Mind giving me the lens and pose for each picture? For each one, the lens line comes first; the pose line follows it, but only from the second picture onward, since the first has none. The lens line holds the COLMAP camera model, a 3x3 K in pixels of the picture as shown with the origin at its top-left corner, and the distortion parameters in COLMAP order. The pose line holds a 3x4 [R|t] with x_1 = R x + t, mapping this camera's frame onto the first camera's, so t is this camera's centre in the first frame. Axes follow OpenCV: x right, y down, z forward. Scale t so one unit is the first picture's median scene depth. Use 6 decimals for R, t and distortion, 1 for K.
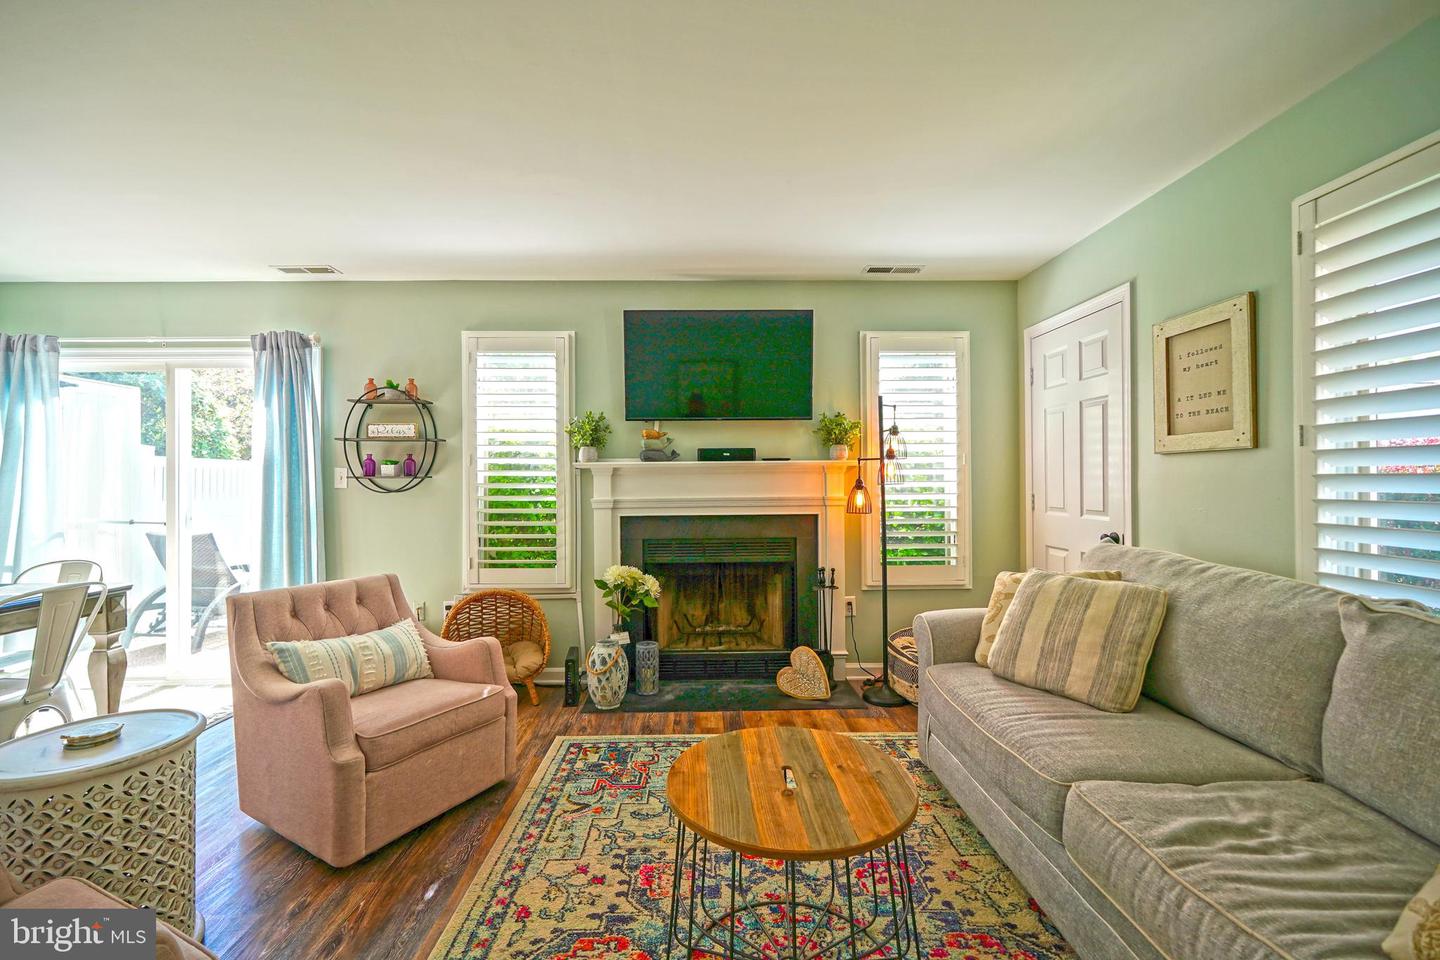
lens RADIAL K [[607.4, 0, 708.8], [0, 607.4, 478.3], [0, 0, 1]] dist [-0.007553, 0.003965]
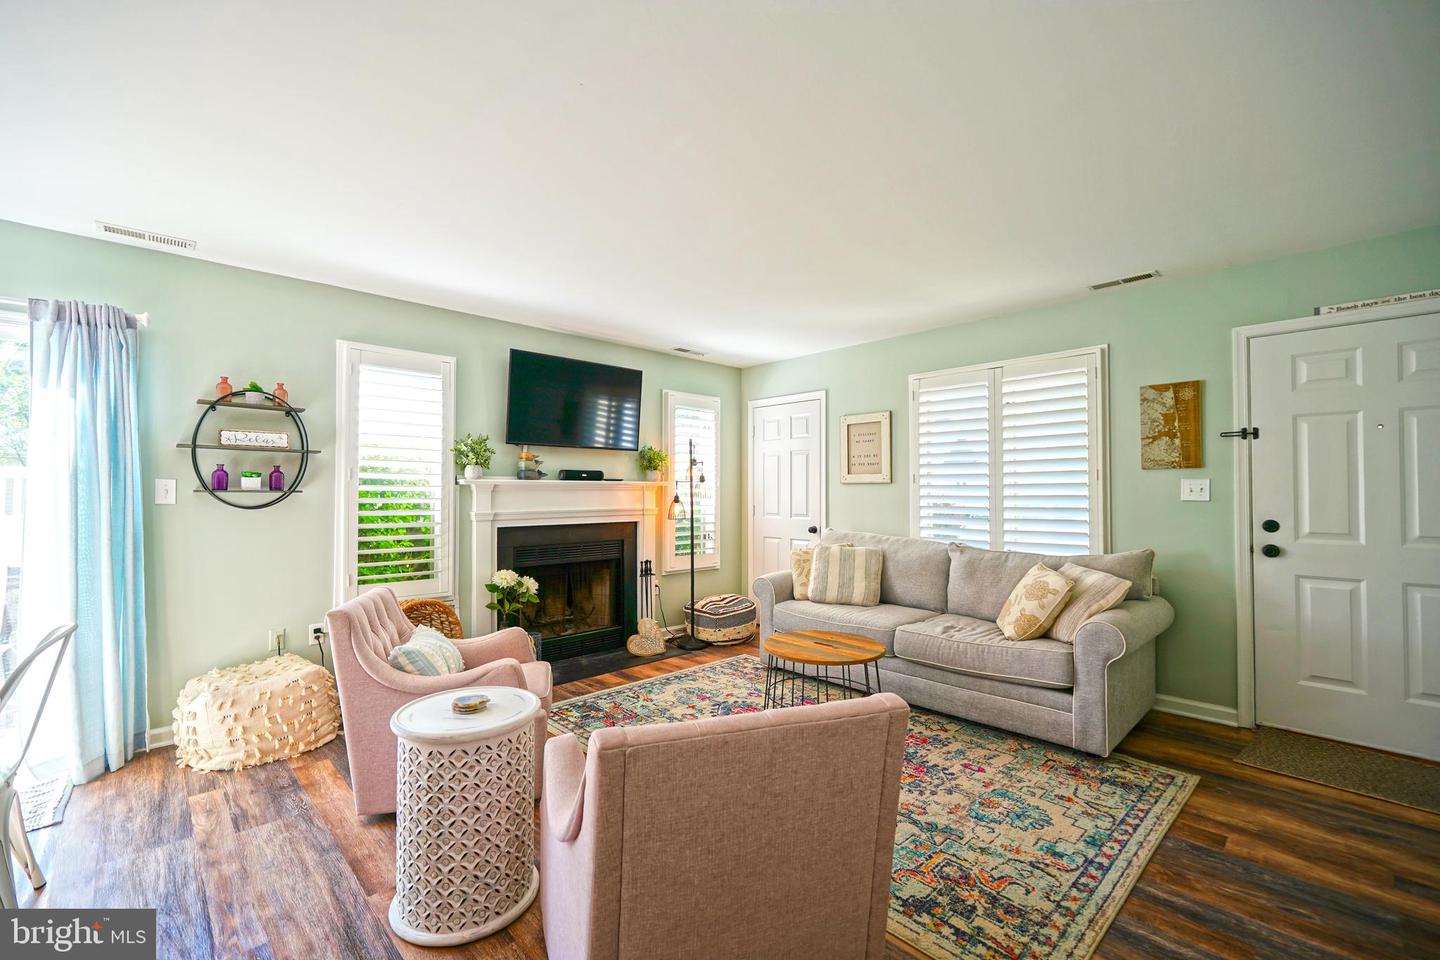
lens RADIAL K [[607.4, 0, 709.4], [0, 607.4, 480.2], [0, 0, 1]] dist [-0.007553, 0.003965]
pose [[0.740545, 0.020509, 0.671694, -0.631654], [-0.008024, 0.999733, -0.021678, -0.004384], [-0.671959, 0.010664, 0.740512, -0.106104]]
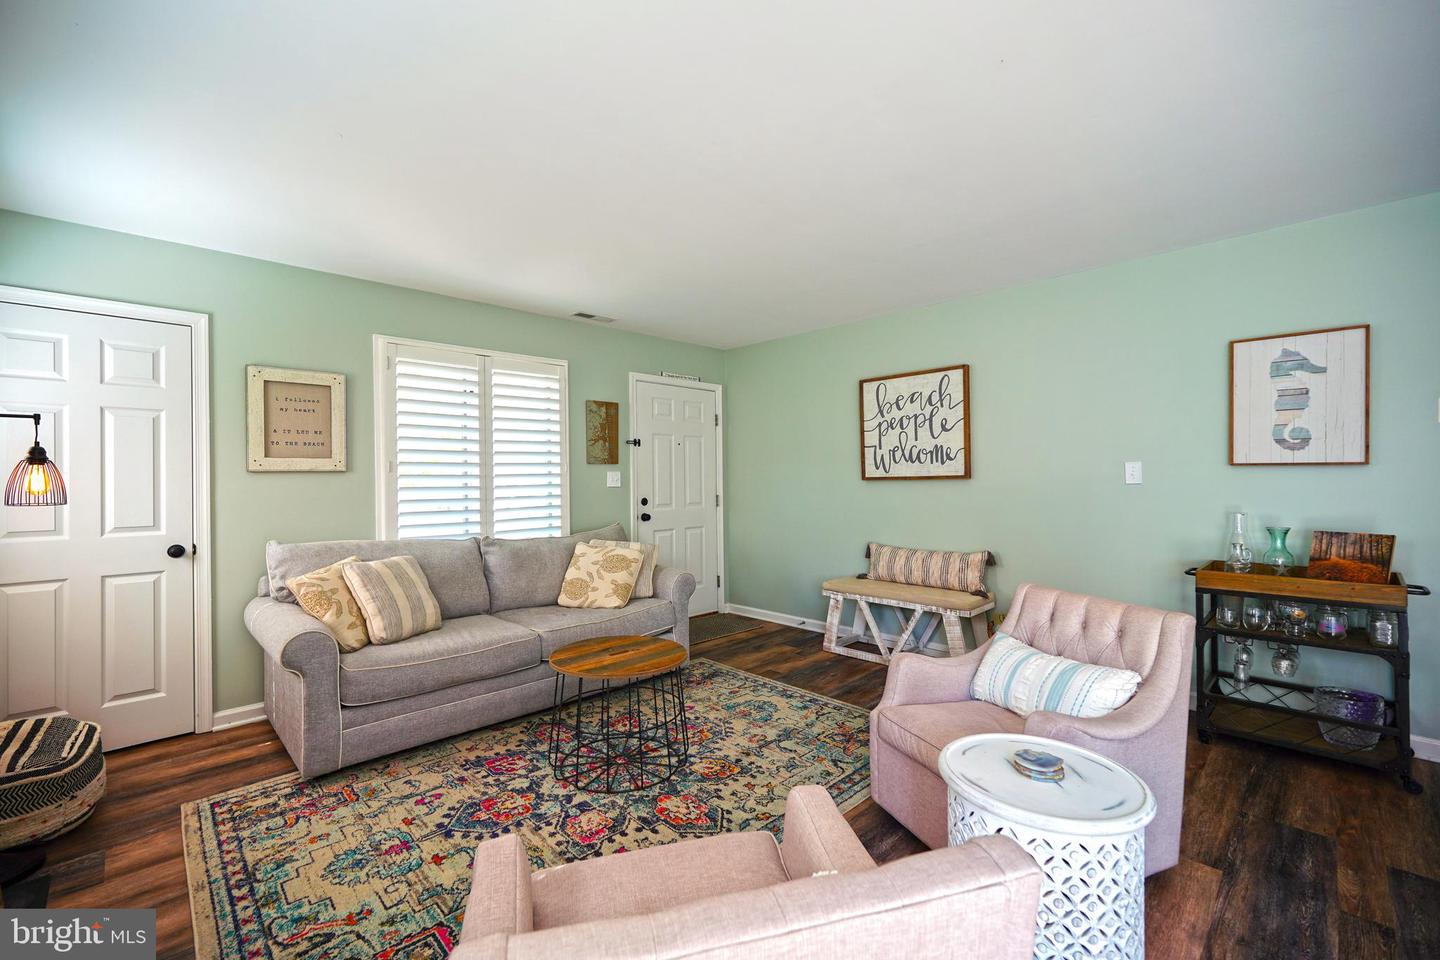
lens RADIAL K [[607.4, 0, 708.2], [0, 607.4, 478.1], [0, 0, 1]] dist [-0.007553, 0.003965]
pose [[-0.677186, 0.014356, 0.735672, -0.572603], [0.011452, 0.999894, -0.008970, -0.003884], [-0.735723, 0.002350, -0.677279, 0.838383]]
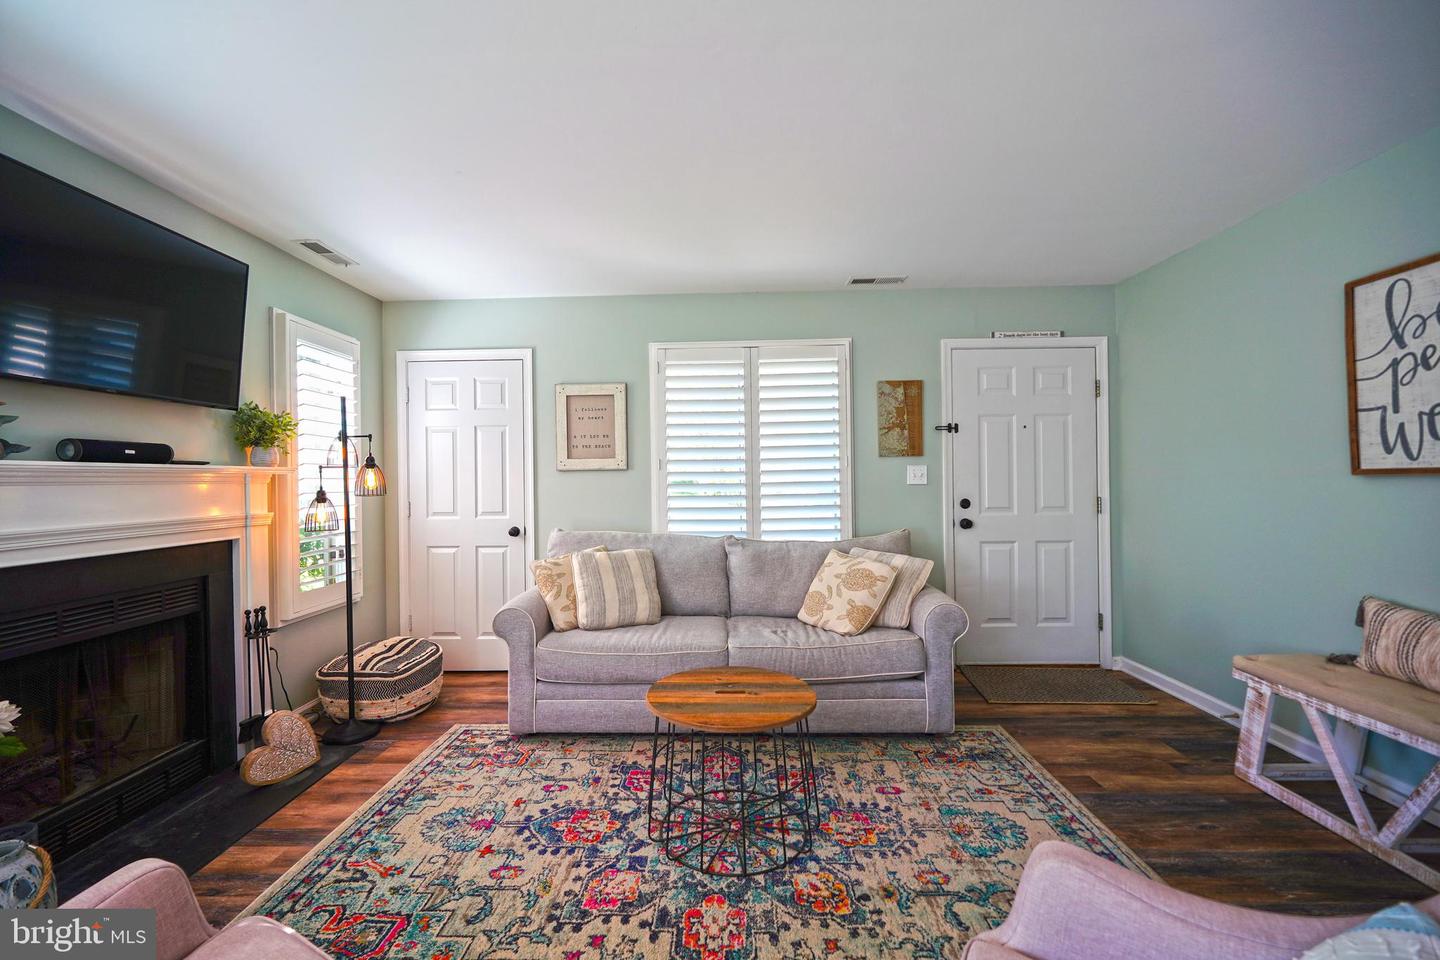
lens RADIAL K [[607.4, 0, 707.9], [0, 607.4, 478.5], [0, 0, 1]] dist [-0.007553, 0.003965]
pose [[0.049031, 0.007125, 0.998772, -0.549290], [0.008483, 0.999936, -0.007550, -0.004355], [-0.998761, 0.008843, 0.048967, 0.404241]]
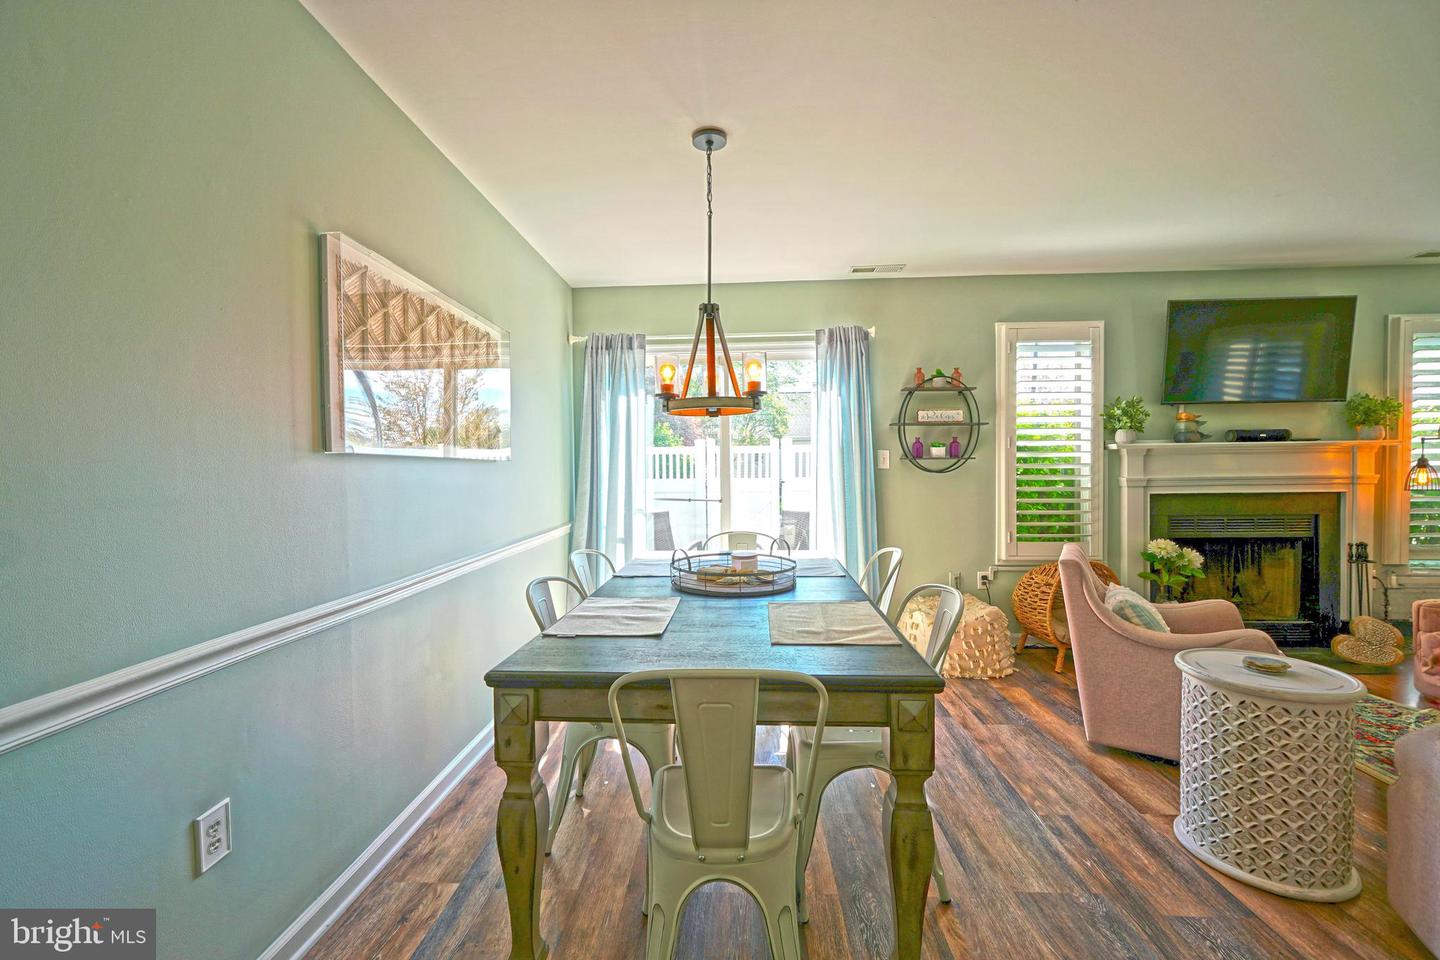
lens RADIAL K [[607.4, 0, 715.5], [0, 607.4, 479.2], [0, 0, 1]] dist [-0.007553, 0.003965]
pose [[0.997317, -0.002280, -0.073165, -0.856202], [0.004362, 0.999590, 0.028307, 0.002698], [0.073070, -0.028550, 0.996918, -0.123817]]
